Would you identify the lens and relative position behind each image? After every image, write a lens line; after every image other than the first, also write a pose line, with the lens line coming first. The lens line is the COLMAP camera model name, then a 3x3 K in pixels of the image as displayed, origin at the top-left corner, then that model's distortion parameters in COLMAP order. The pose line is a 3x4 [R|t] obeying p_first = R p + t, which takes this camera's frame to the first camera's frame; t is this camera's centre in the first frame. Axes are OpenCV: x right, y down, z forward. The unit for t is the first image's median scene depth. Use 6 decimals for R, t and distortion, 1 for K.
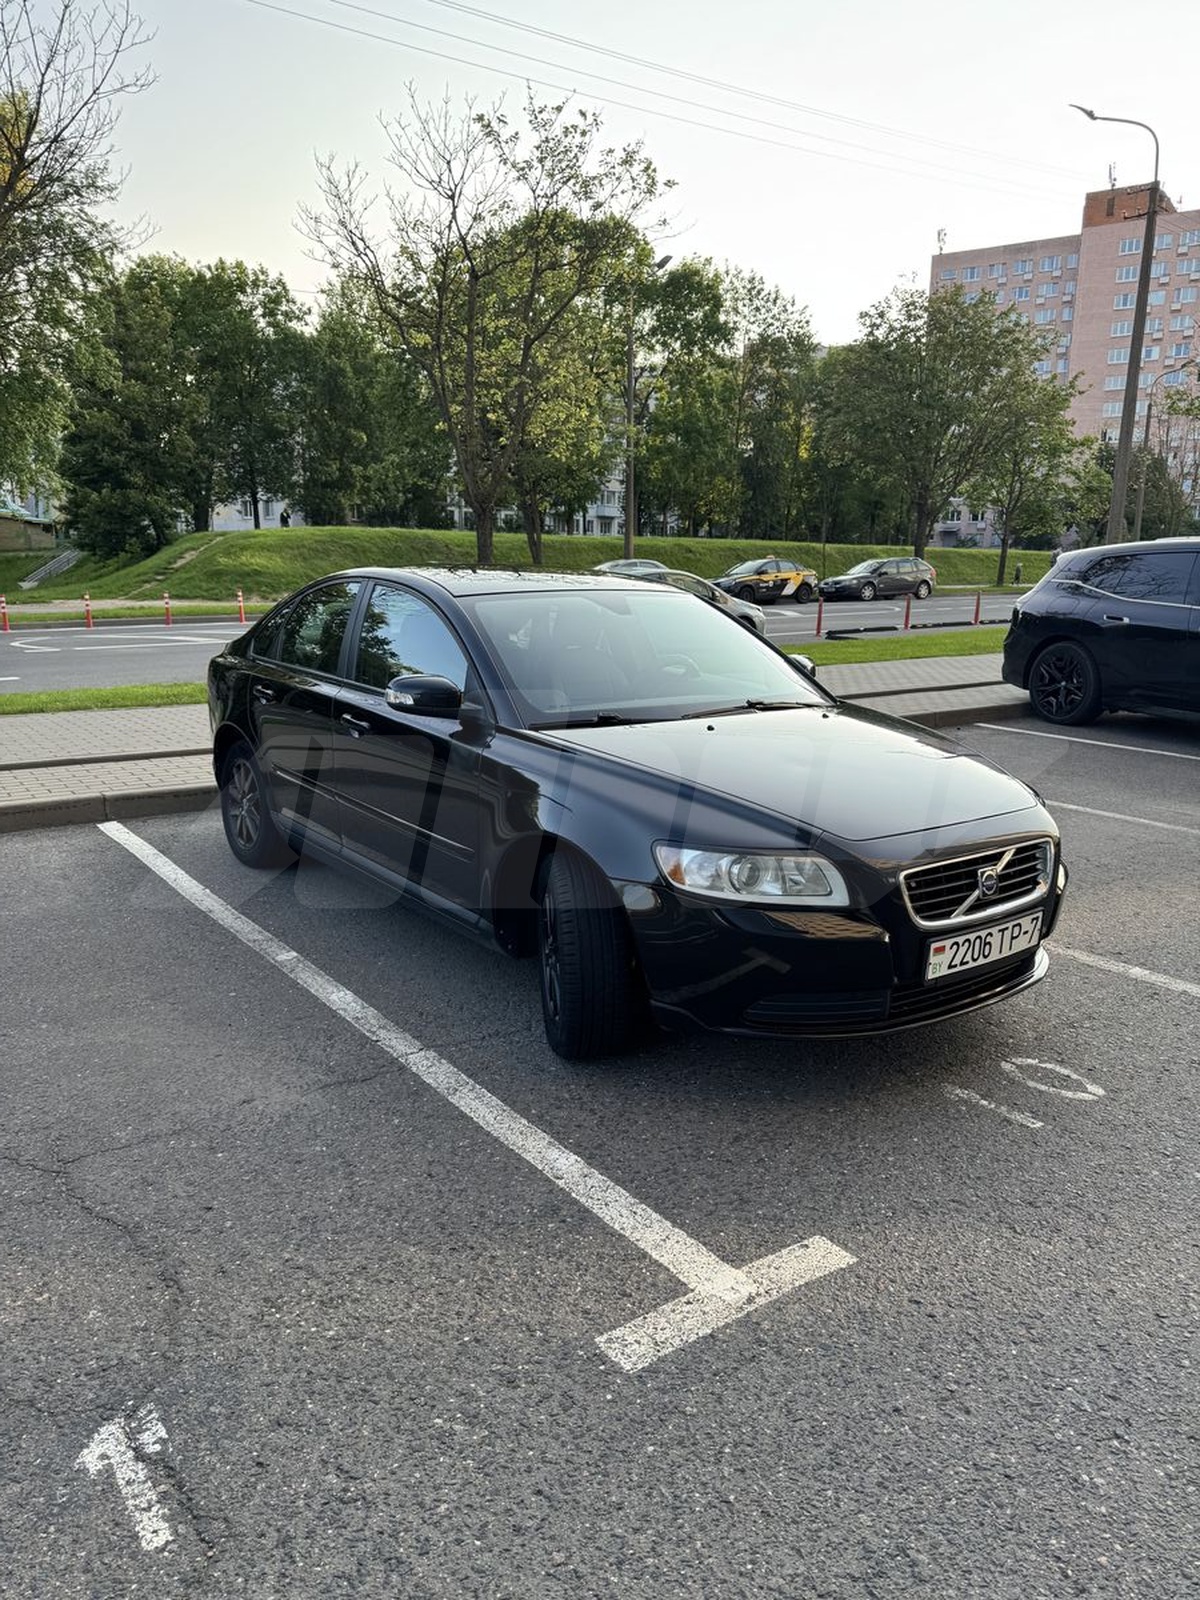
lens RADIAL K [[1104.2, 0, 606.8], [0, 1104.2, 819.0], [0, 0, 1]] dist [0.013250, -0.029337]
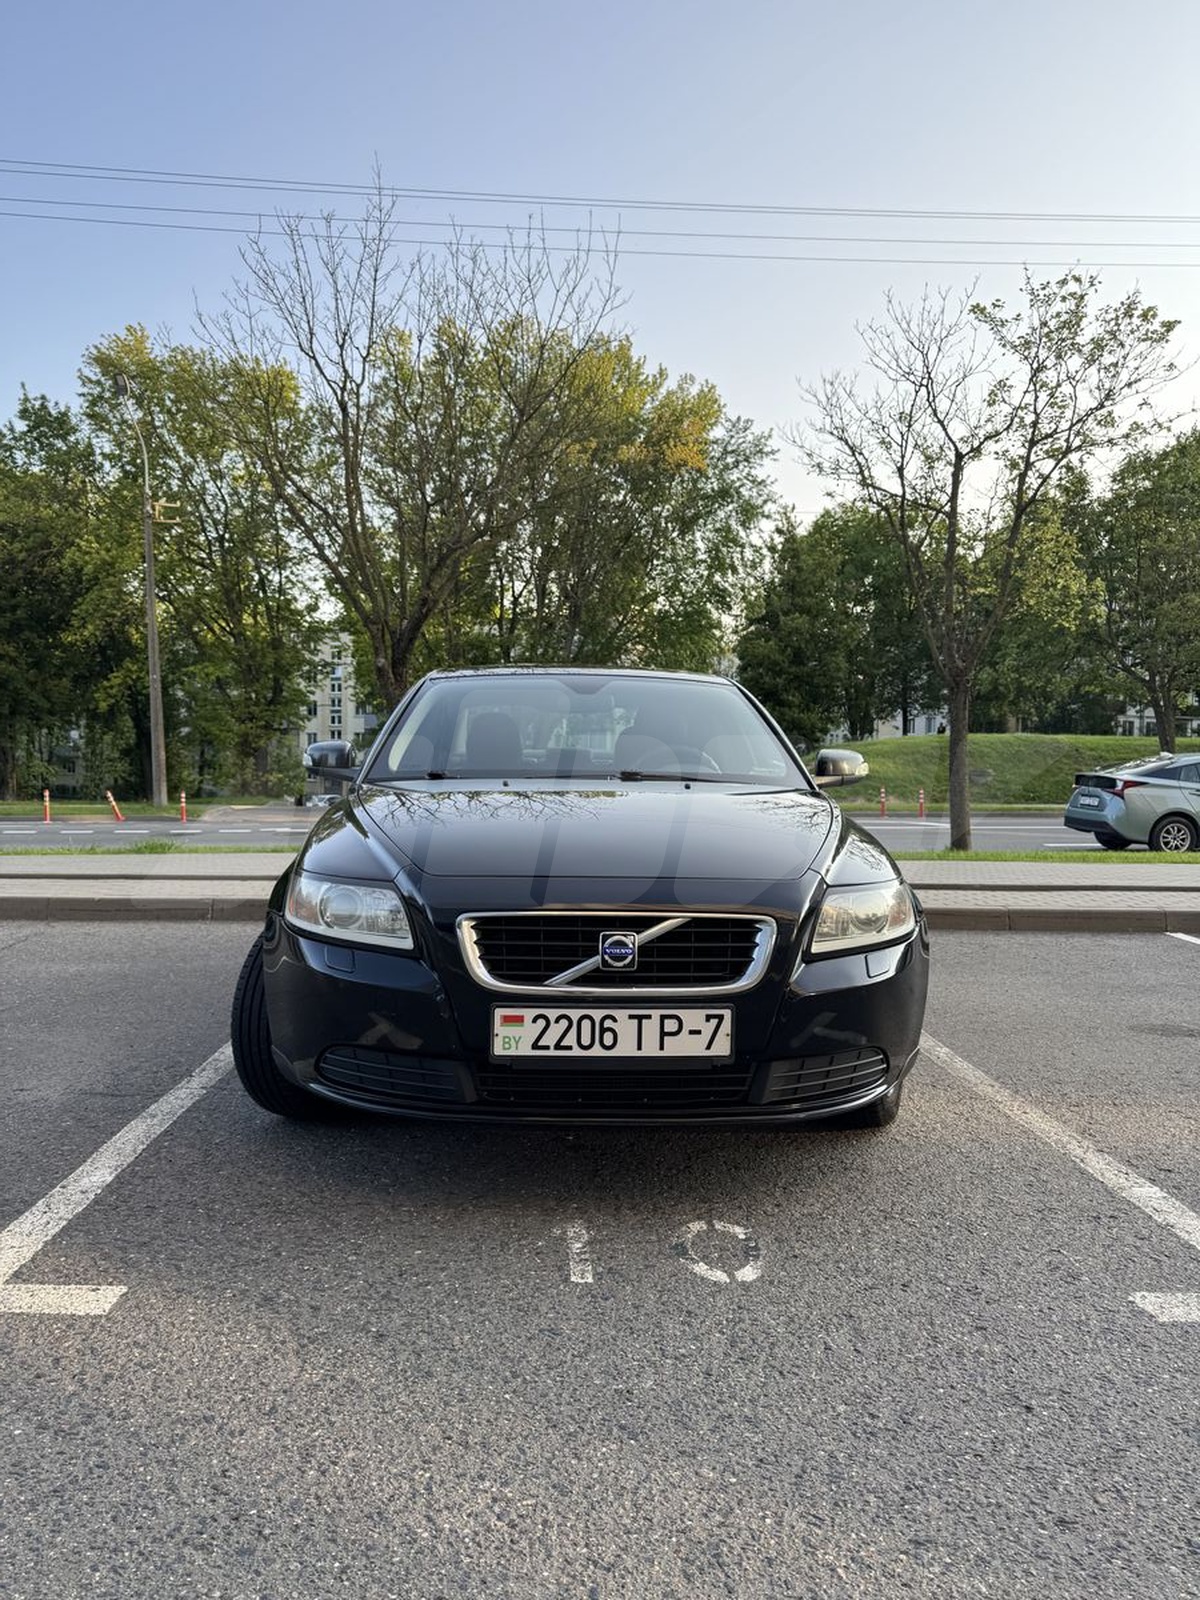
lens RADIAL K [[1109.4, 0, 600.0], [0, 1109.4, 800.0], [0, 0, 1]] dist [0.148916, -0.264434]
pose [[0.834693, 0.009998, -0.550624, 0.168335], [-0.123760, 0.977667, -0.169856, 0.019316], [0.536629, 0.209923, 0.817289, 0.069399]]
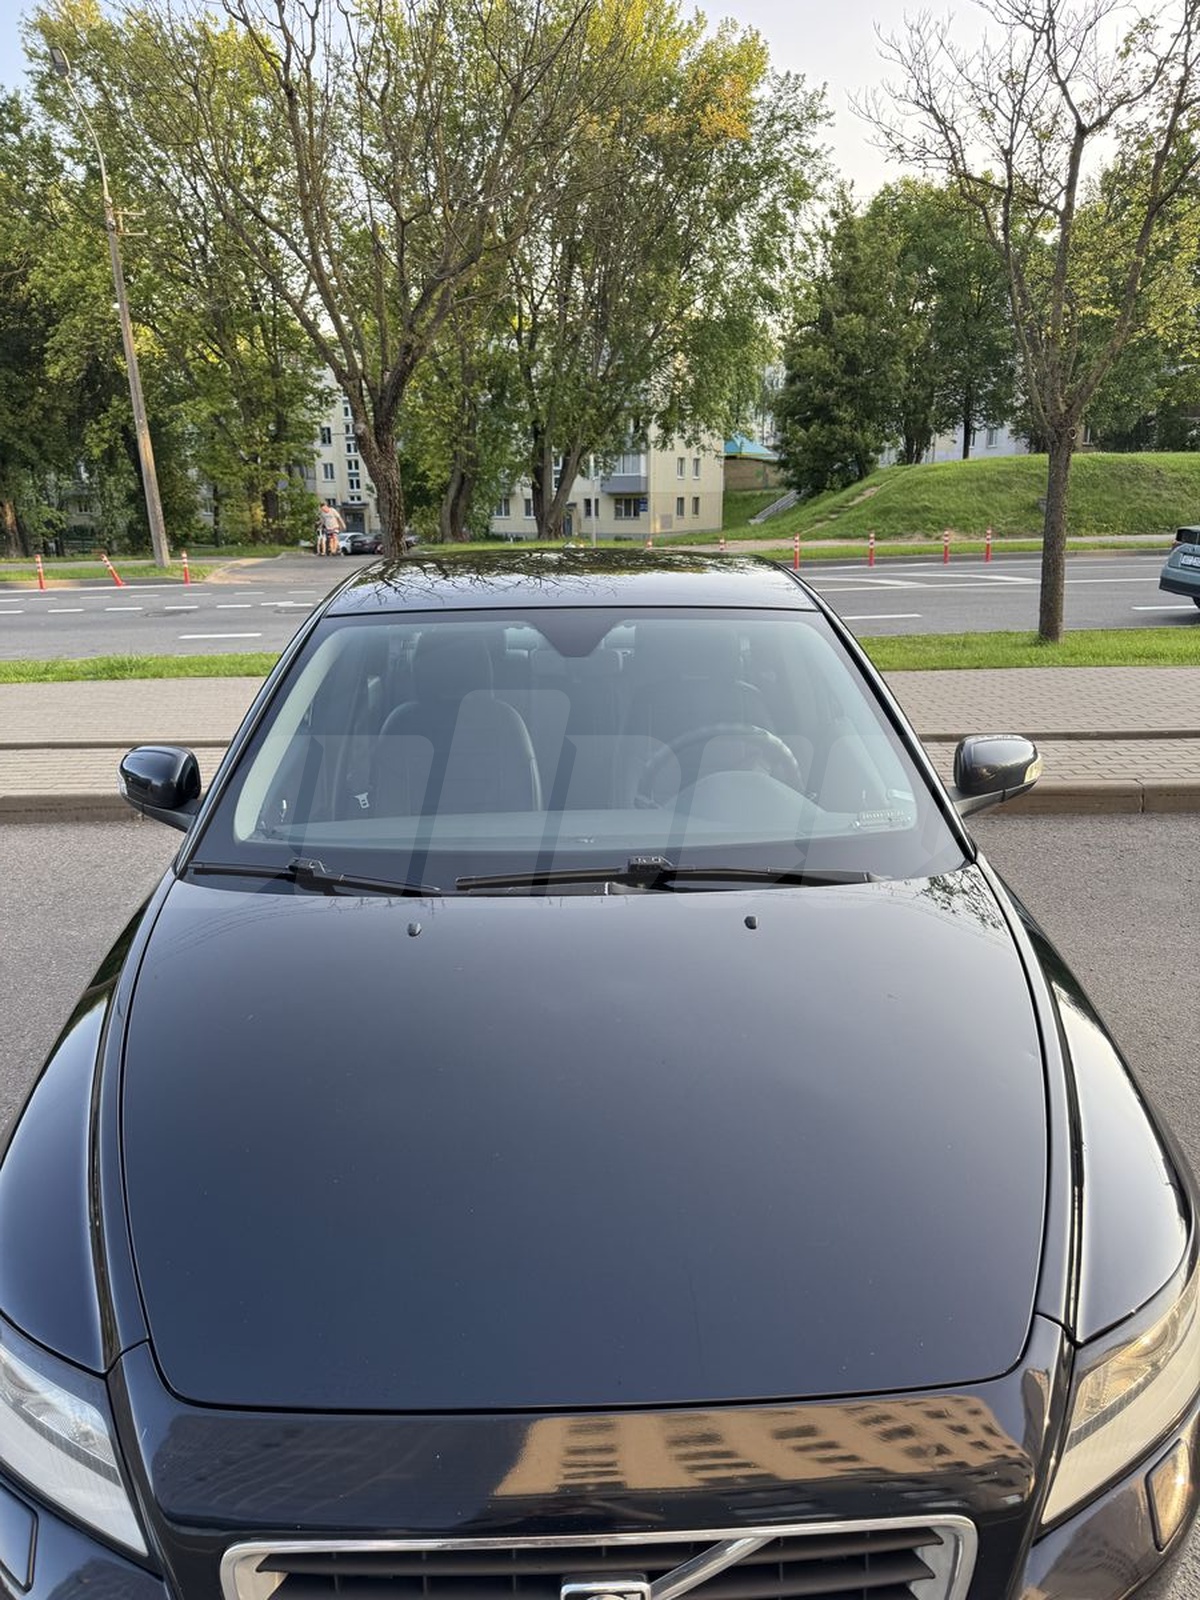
lens RADIAL K [[1143.5, 0, 607.4], [0, 1143.5, 806.9], [0, 0, 1]] dist [0.007480, -0.002312]
pose [[0.821157, 0.124497, -0.556957, 0.114079], [-0.102688, 0.992220, 0.070391, -0.042913], [0.561387, -0.000609, 0.827553, 0.150404]]
